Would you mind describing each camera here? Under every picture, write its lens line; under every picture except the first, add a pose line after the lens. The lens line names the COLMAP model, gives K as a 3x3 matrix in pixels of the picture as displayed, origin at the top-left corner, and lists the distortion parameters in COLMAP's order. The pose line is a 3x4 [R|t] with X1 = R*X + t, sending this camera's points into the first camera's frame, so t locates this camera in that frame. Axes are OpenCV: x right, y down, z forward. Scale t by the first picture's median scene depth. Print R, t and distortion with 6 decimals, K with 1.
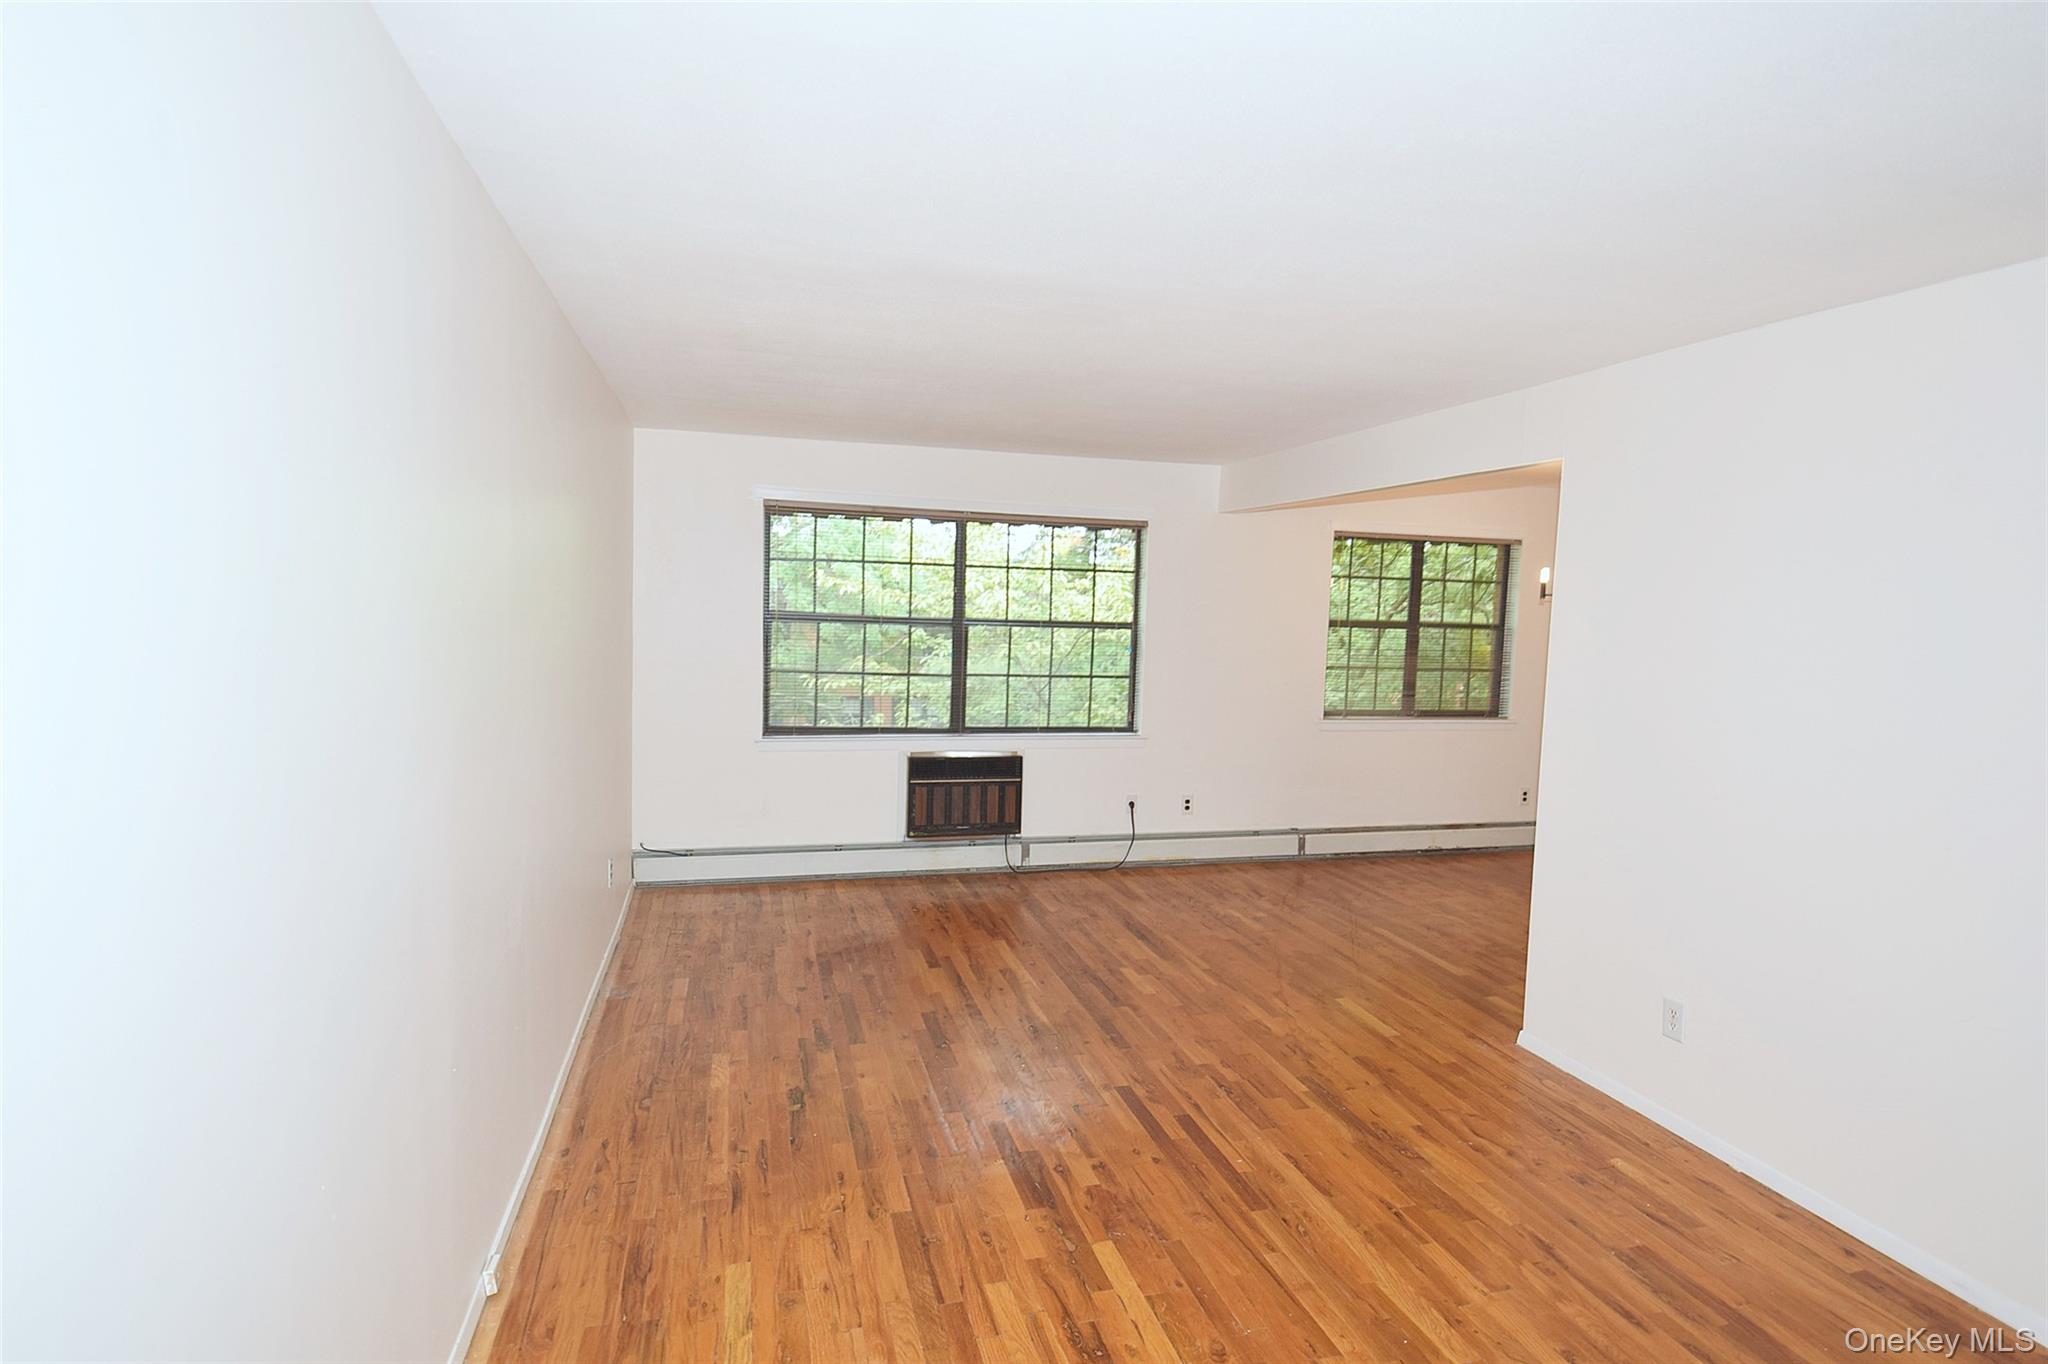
lens RADIAL K [[995.9, 0, 1050.3], [0, 995.9, 705.8], [0, 0, 1]] dist [-0.010951, -0.009727]
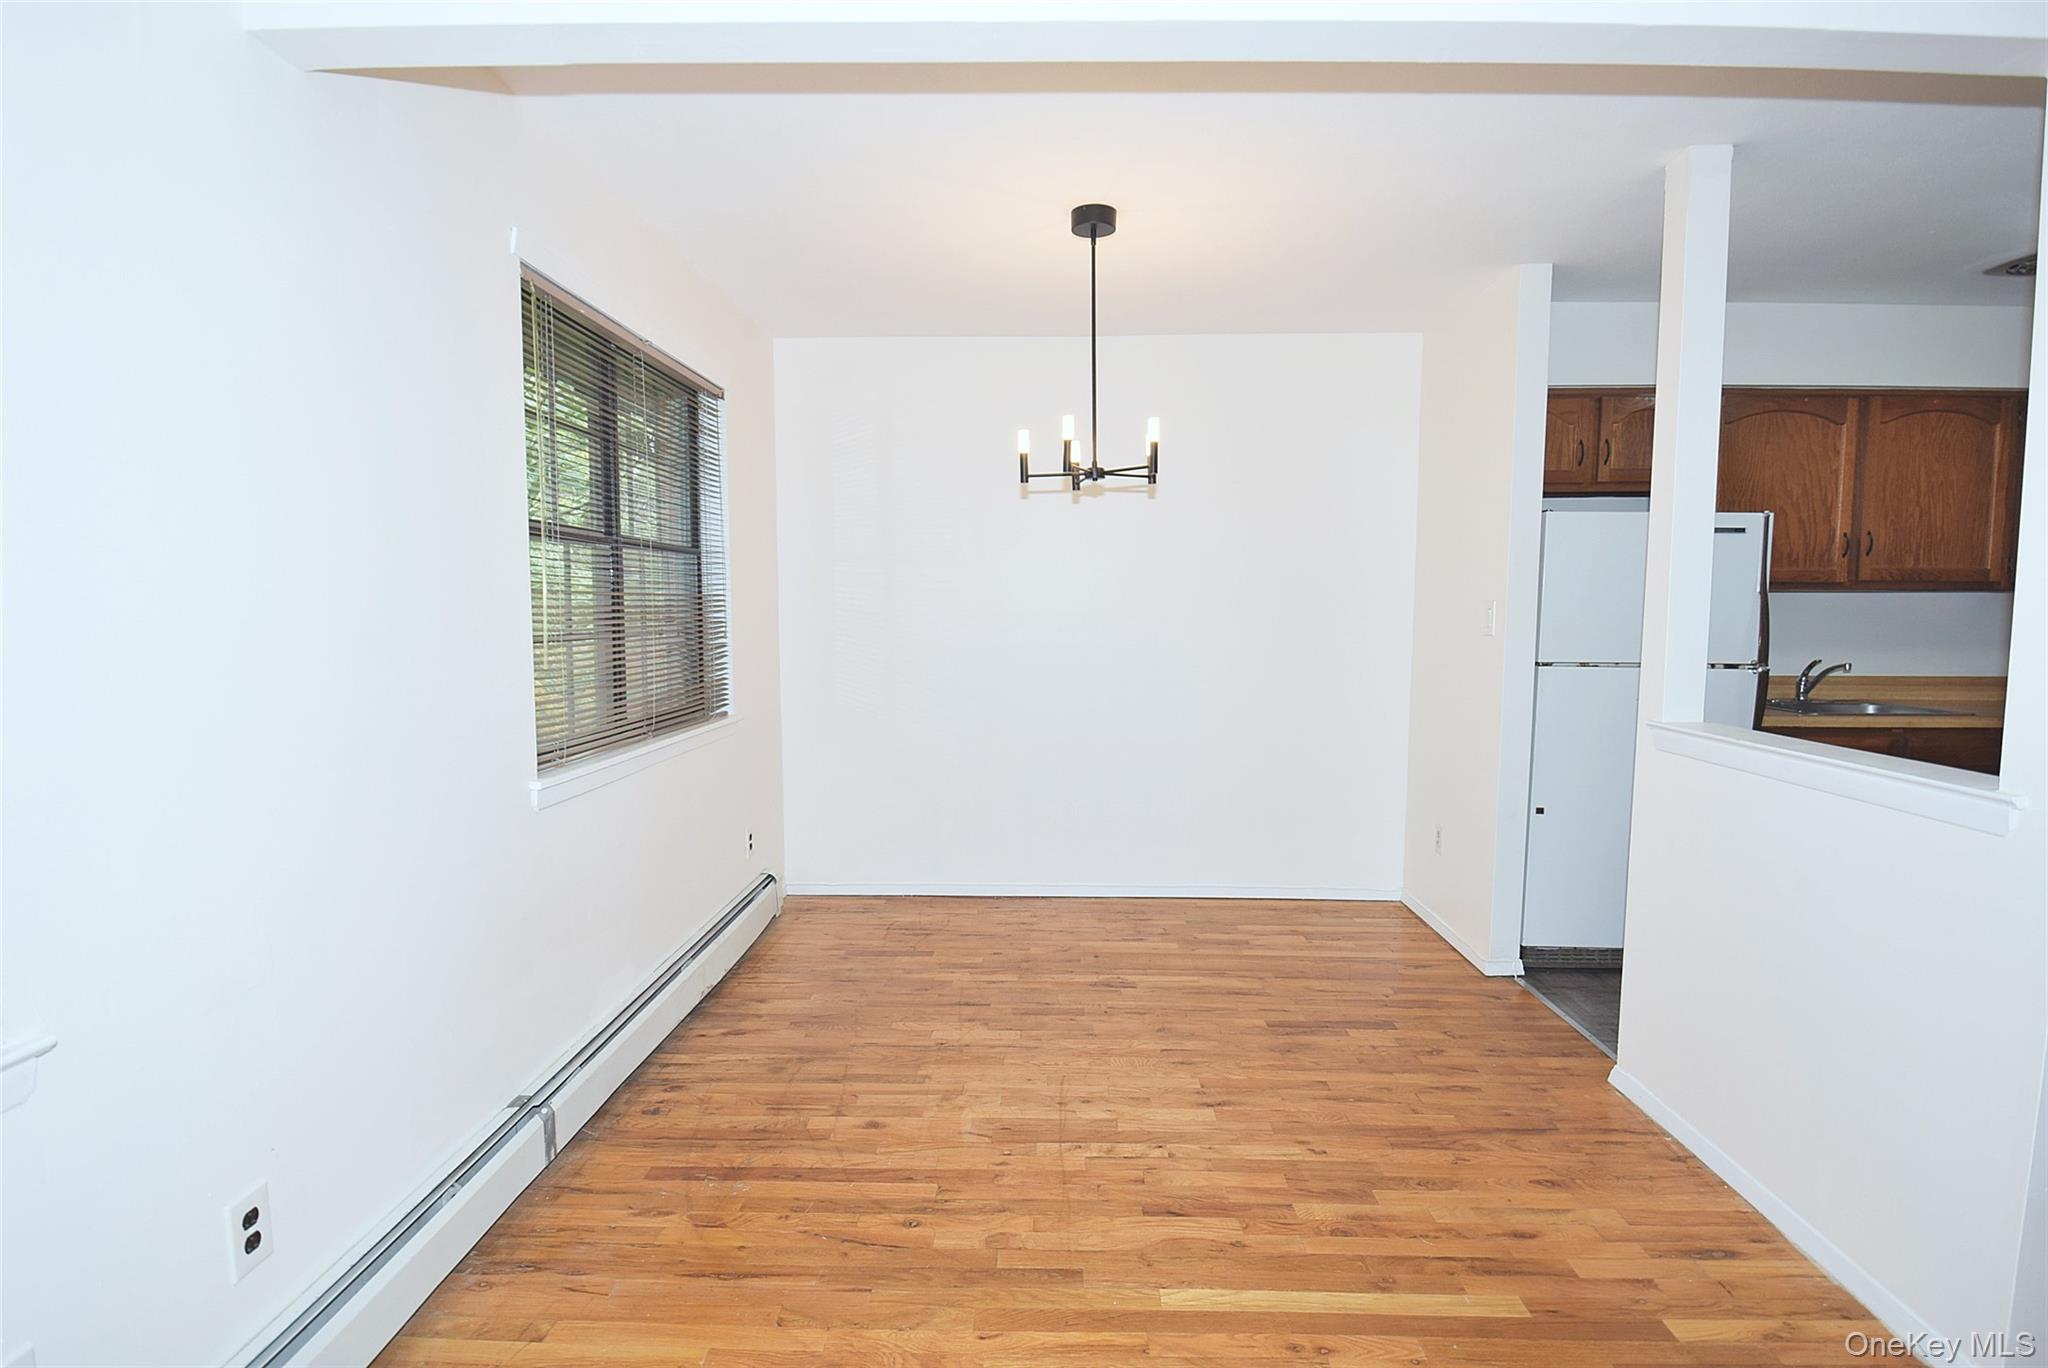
lens RADIAL K [[995.9, 0, 1024.6], [0, 995.9, 684.9], [0, 0, 1]] dist [-0.010951, -0.009727]
pose [[0.307866, -0.108939, 0.945172, -0.020756], [0.099516, 0.991661, 0.081883, -0.048157], [-0.946211, 0.068851, 0.316140, 1.012153]]
